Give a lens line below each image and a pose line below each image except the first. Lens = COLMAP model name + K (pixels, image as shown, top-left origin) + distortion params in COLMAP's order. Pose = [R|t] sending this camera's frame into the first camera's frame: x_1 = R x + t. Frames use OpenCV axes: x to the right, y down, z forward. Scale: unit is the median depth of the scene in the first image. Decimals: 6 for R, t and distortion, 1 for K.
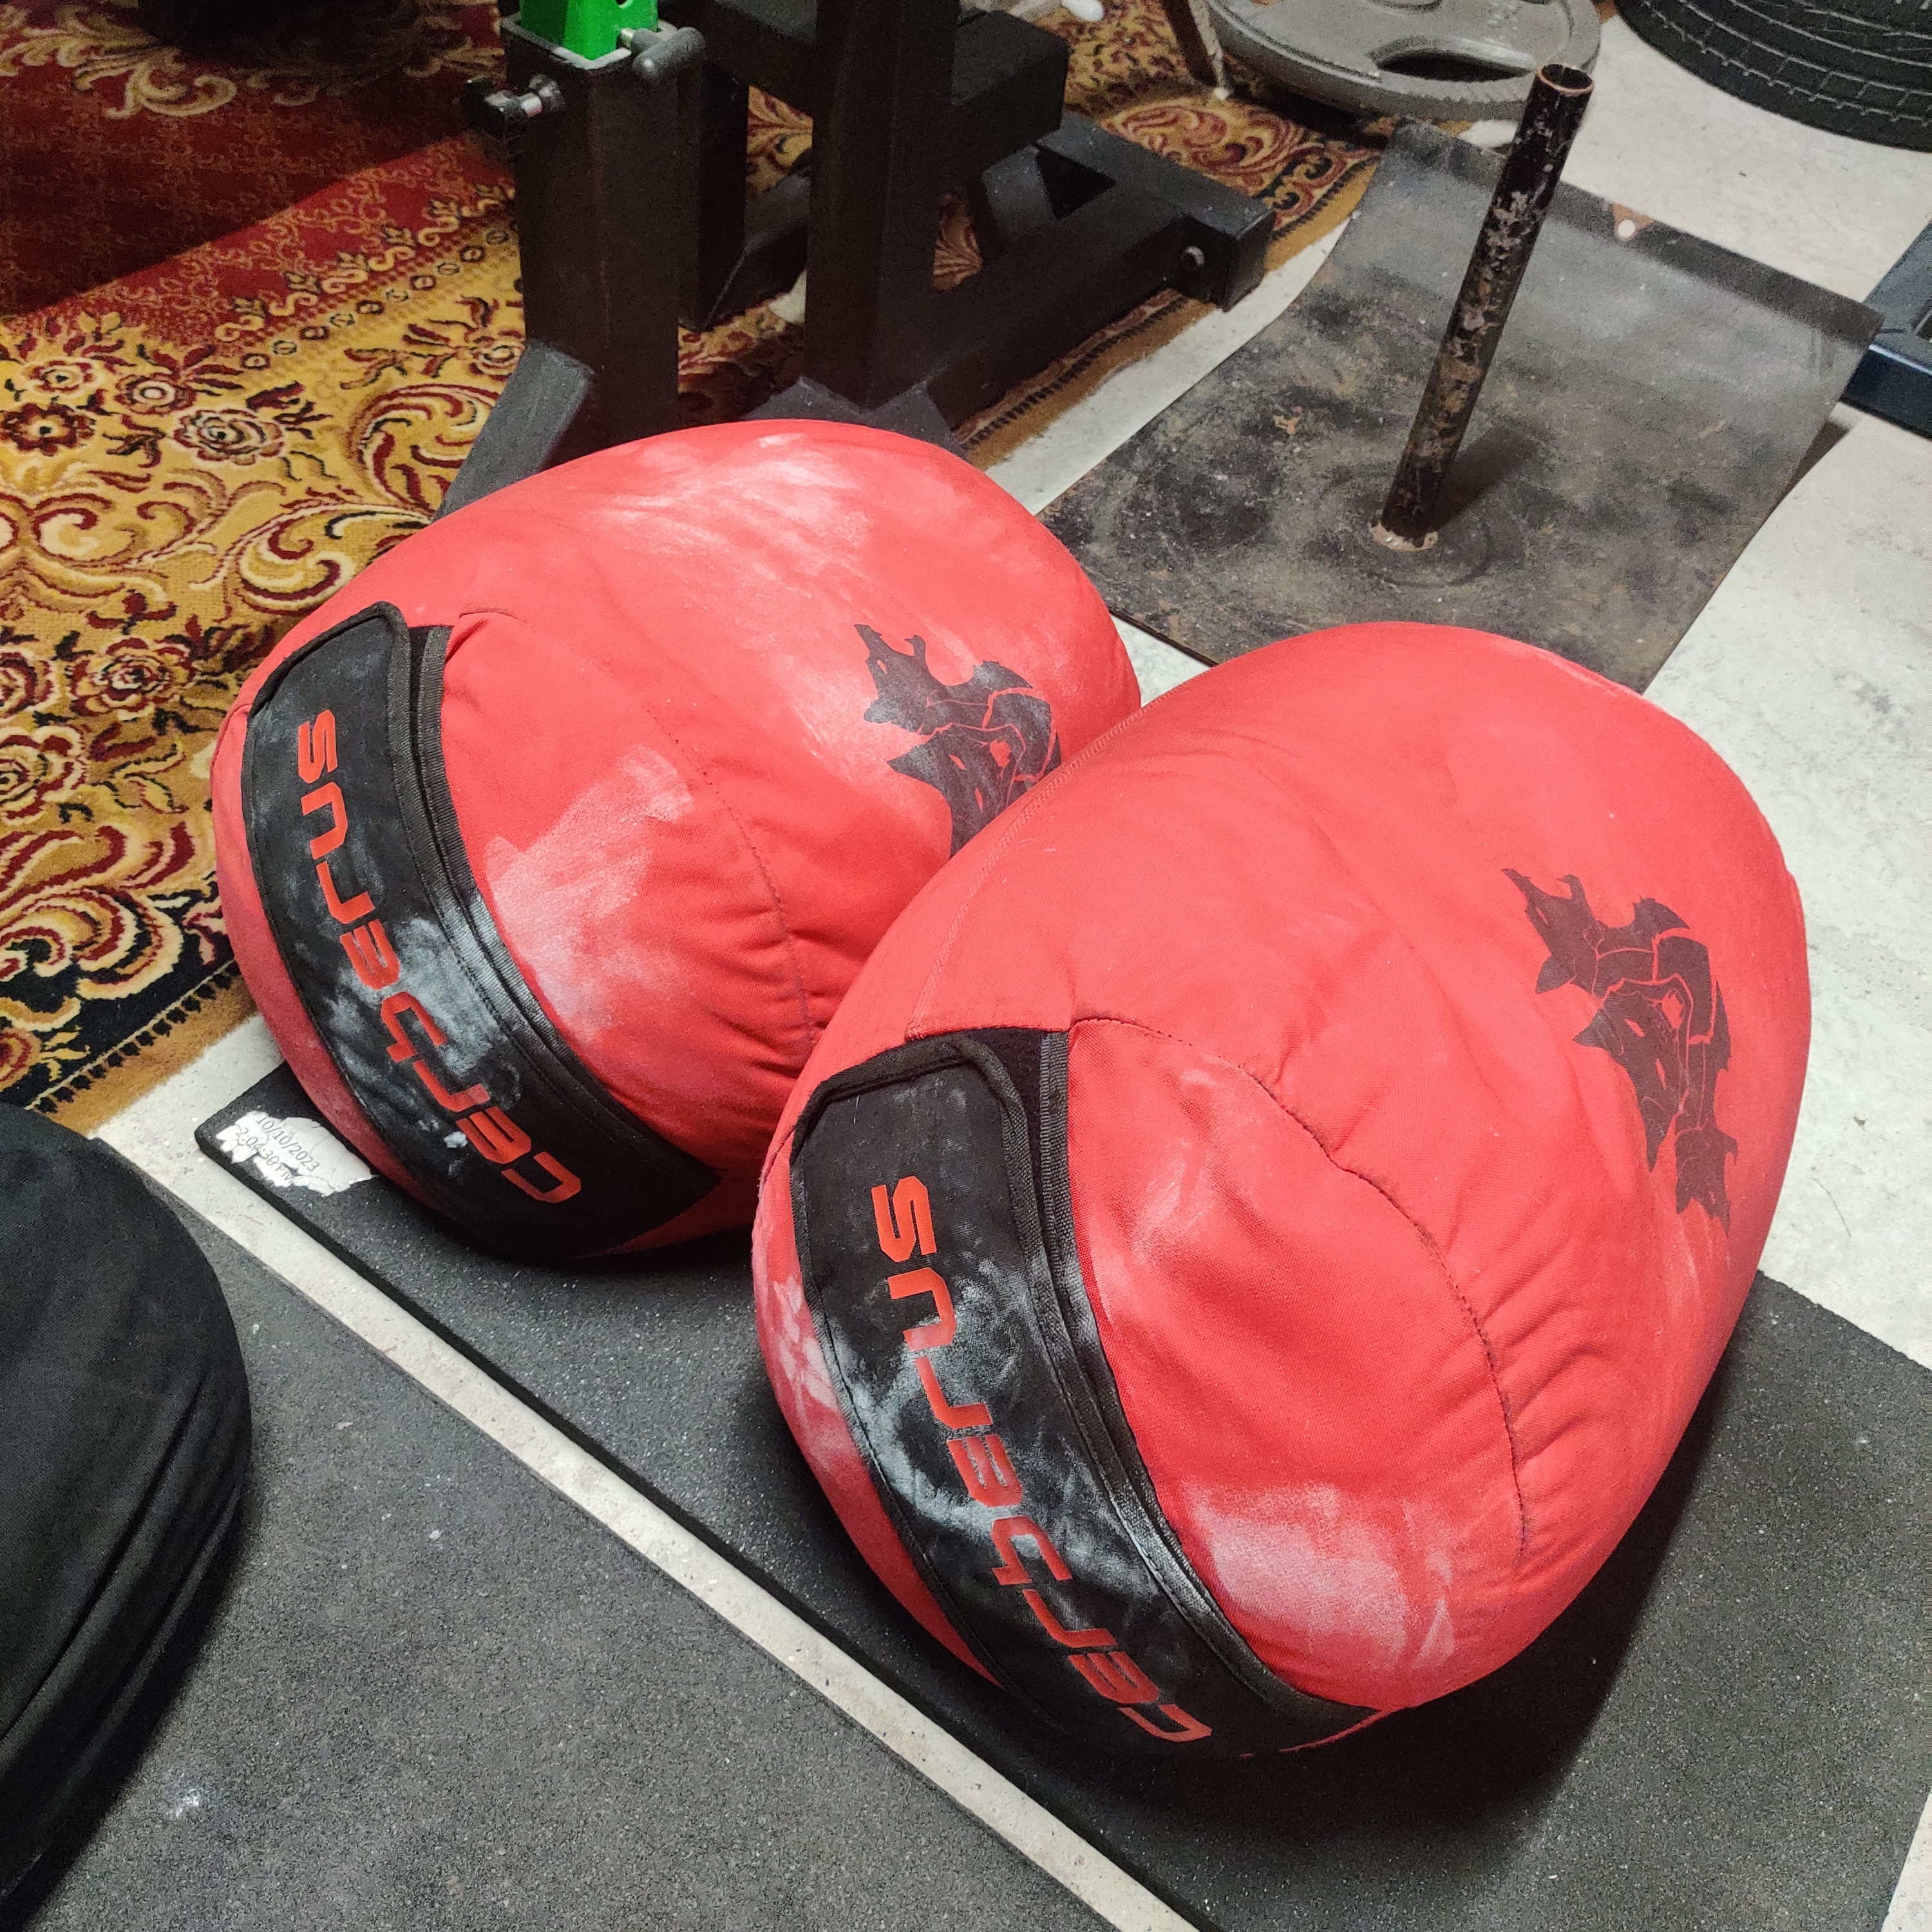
lens RADIAL K [[1934.8, 0, 966.0], [0, 1934.8, 966.0], [0, 0, 1]] dist [-0.000737, 0.037449]
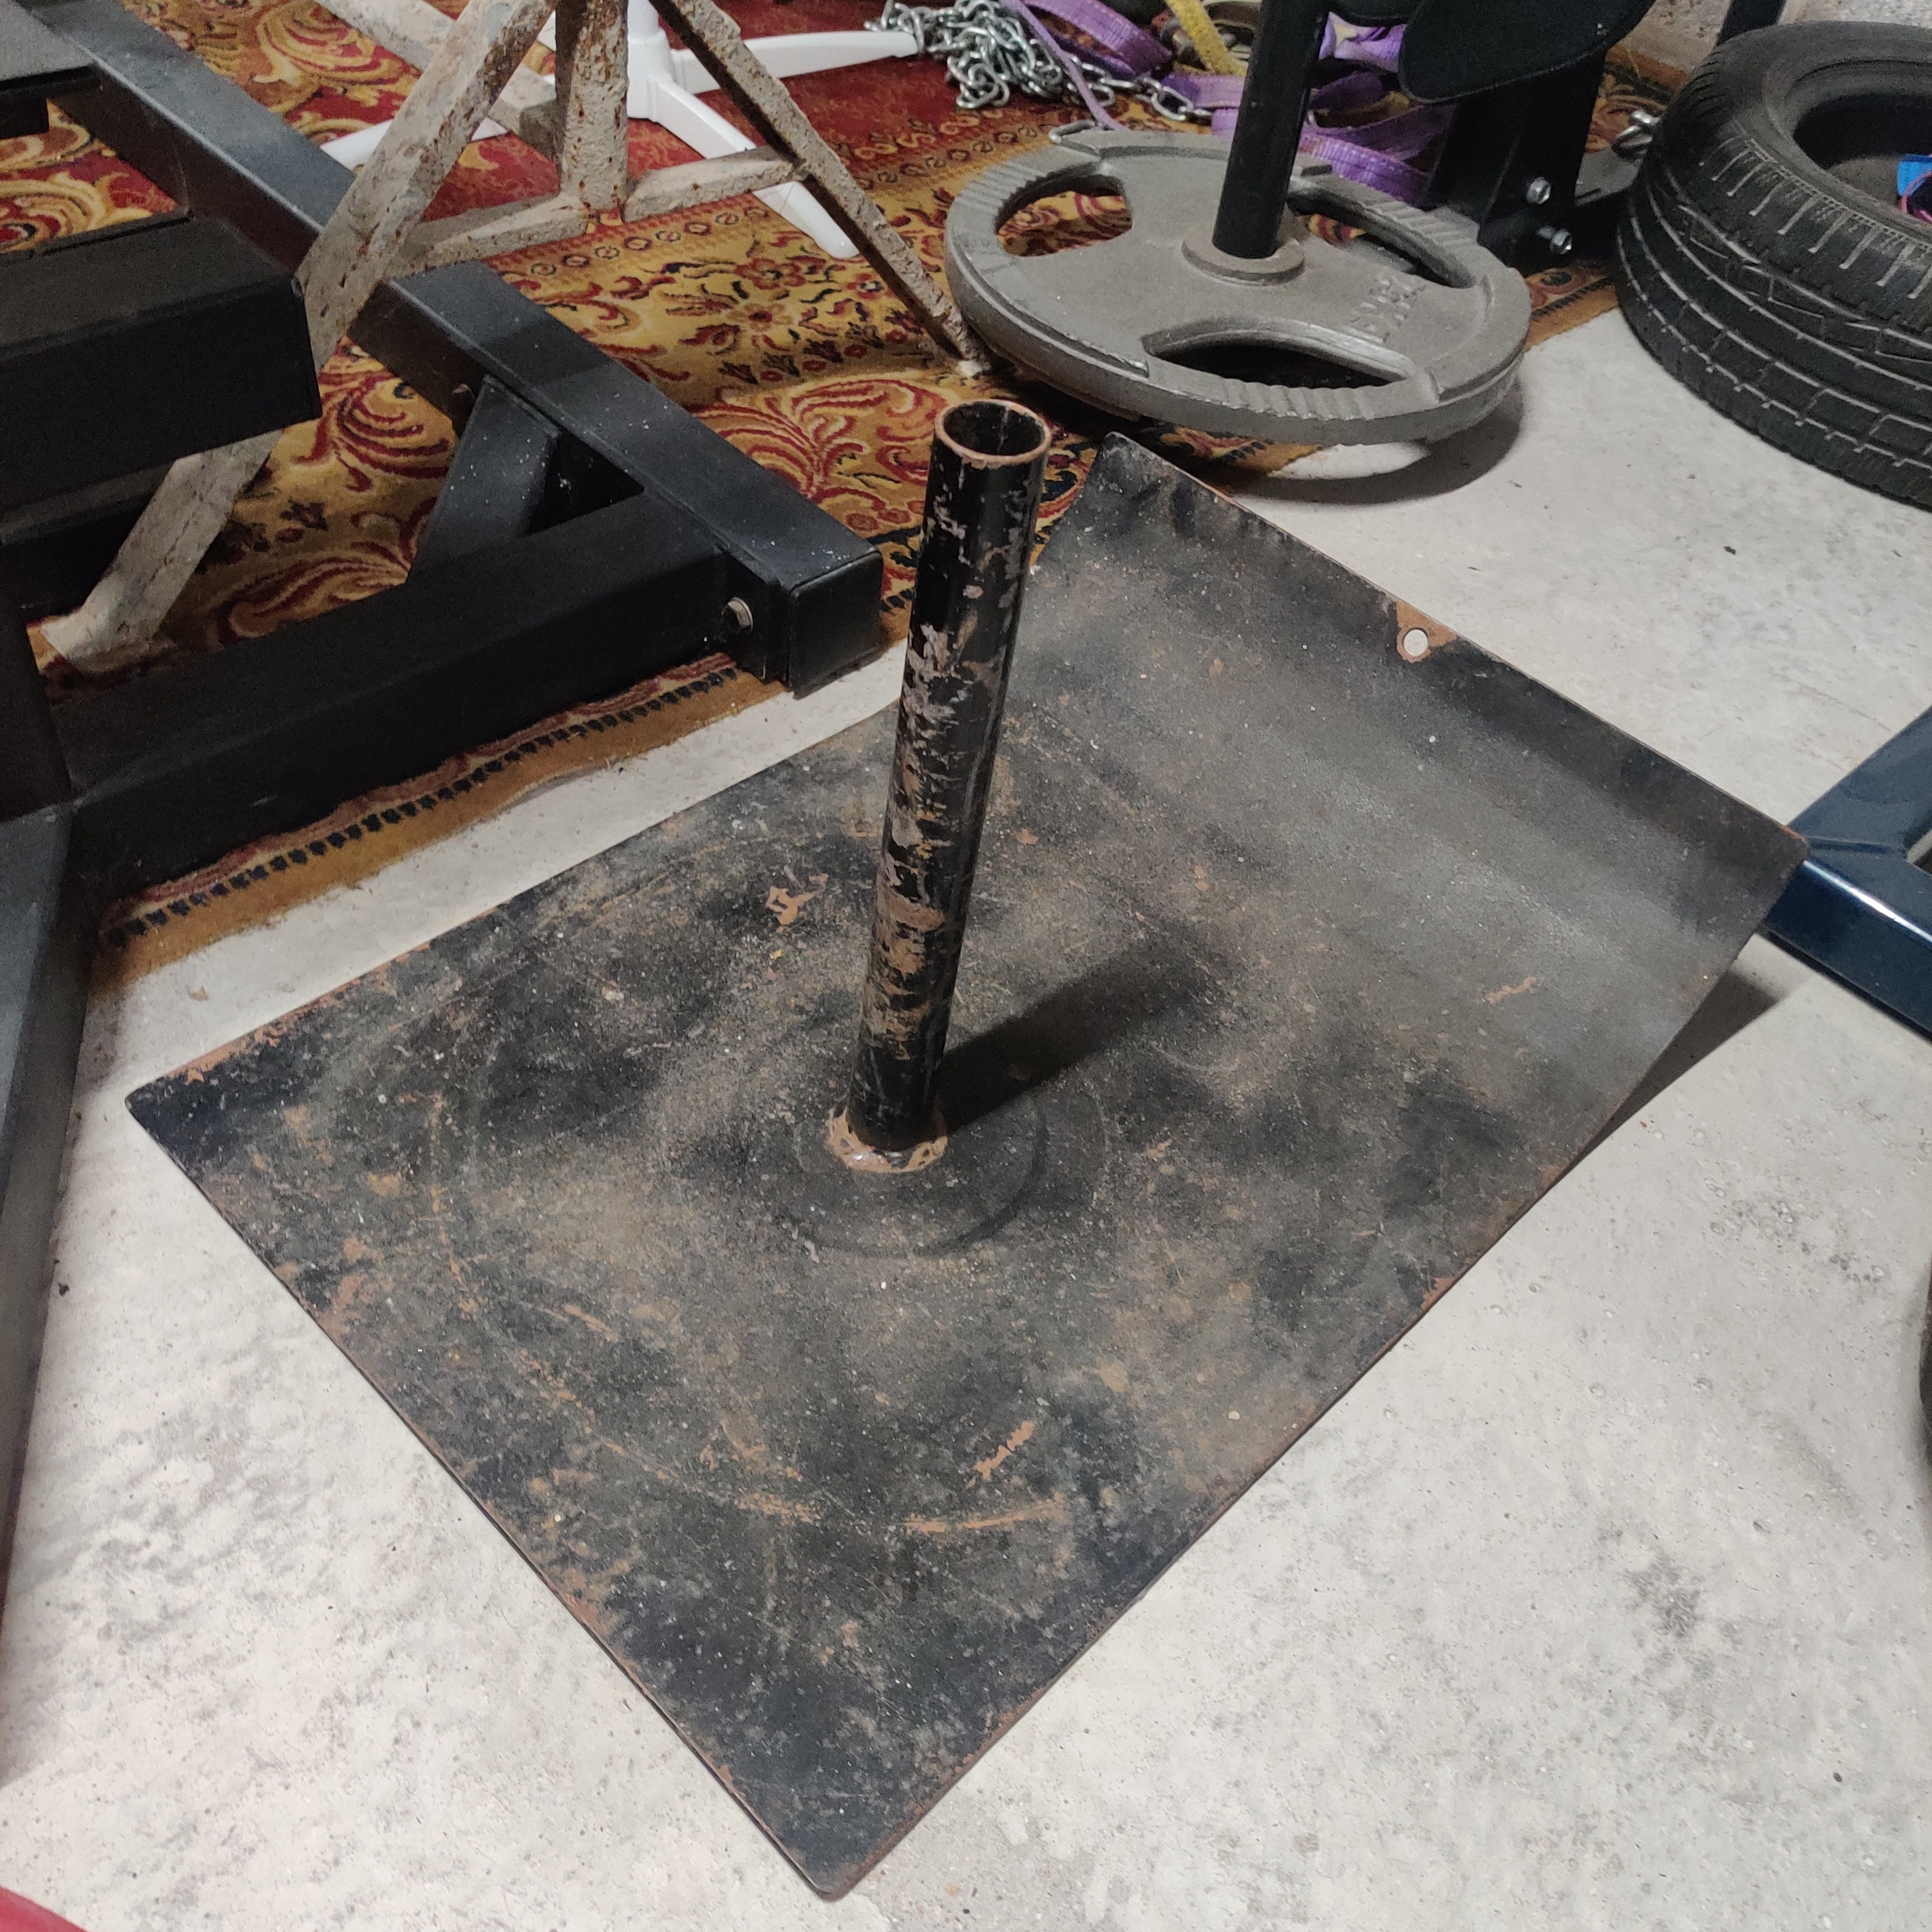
lens RADIAL K [[1961.4, 0, 966.6], [0, 1961.4, 923.3], [0, 0, 1]] dist [0.010173, 0.044419]
pose [[0.986158, 0.118136, -0.116346, 0.295546], [-0.131179, 0.985048, -0.111680, -0.213078], [0.101413, 0.125396, 0.986910, 0.397403]]
